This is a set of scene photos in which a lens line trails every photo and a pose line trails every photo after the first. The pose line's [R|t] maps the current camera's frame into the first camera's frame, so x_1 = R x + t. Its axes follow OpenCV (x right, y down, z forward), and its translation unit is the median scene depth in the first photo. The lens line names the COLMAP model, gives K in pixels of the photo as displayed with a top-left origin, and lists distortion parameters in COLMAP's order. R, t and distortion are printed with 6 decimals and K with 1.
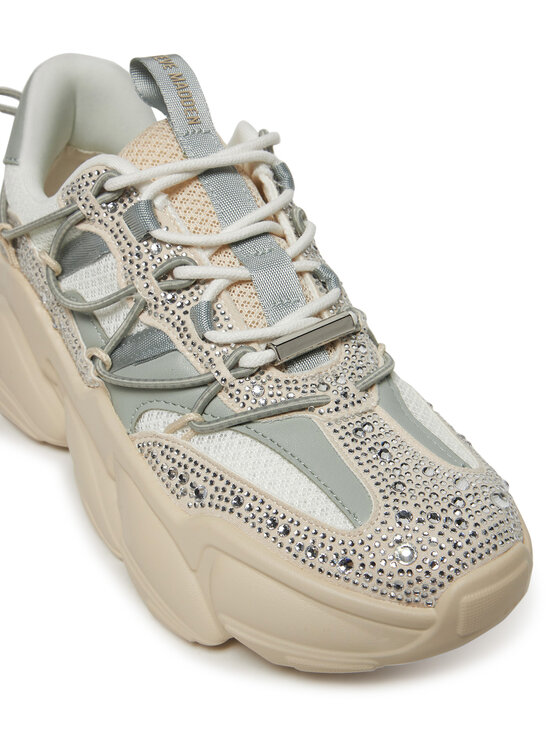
lens RADIAL K [[1179.9, 0, 280.0], [0, 1179.9, 373.0], [0, 0, 1]] dist [-0.047151, -0.055975]
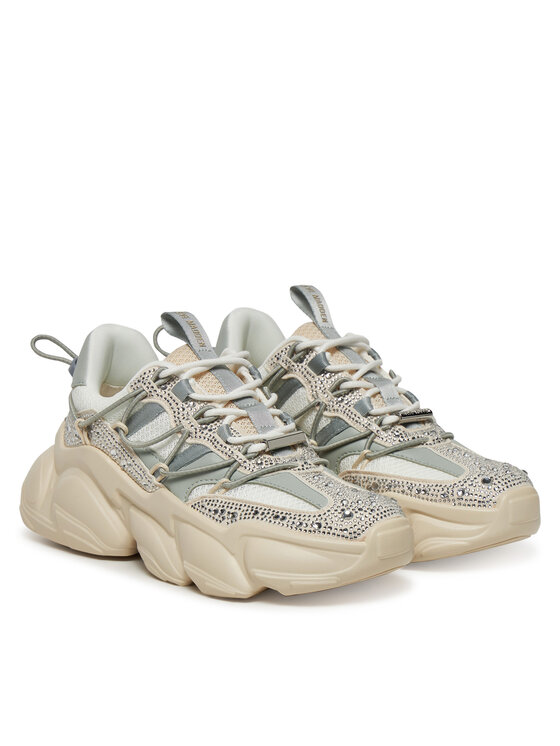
lens RADIAL K [[2193.3, 0, 280.0], [0, 2193.3, 373.0], [0, 0, 1]] dist [0.022914, 0.069724]
pose [[0.990059, -0.037437, 0.135577, -0.428269], [0.084528, 0.928805, -0.360799, 1.077667], [-0.112418, 0.368672, 0.922737, -2.139953]]
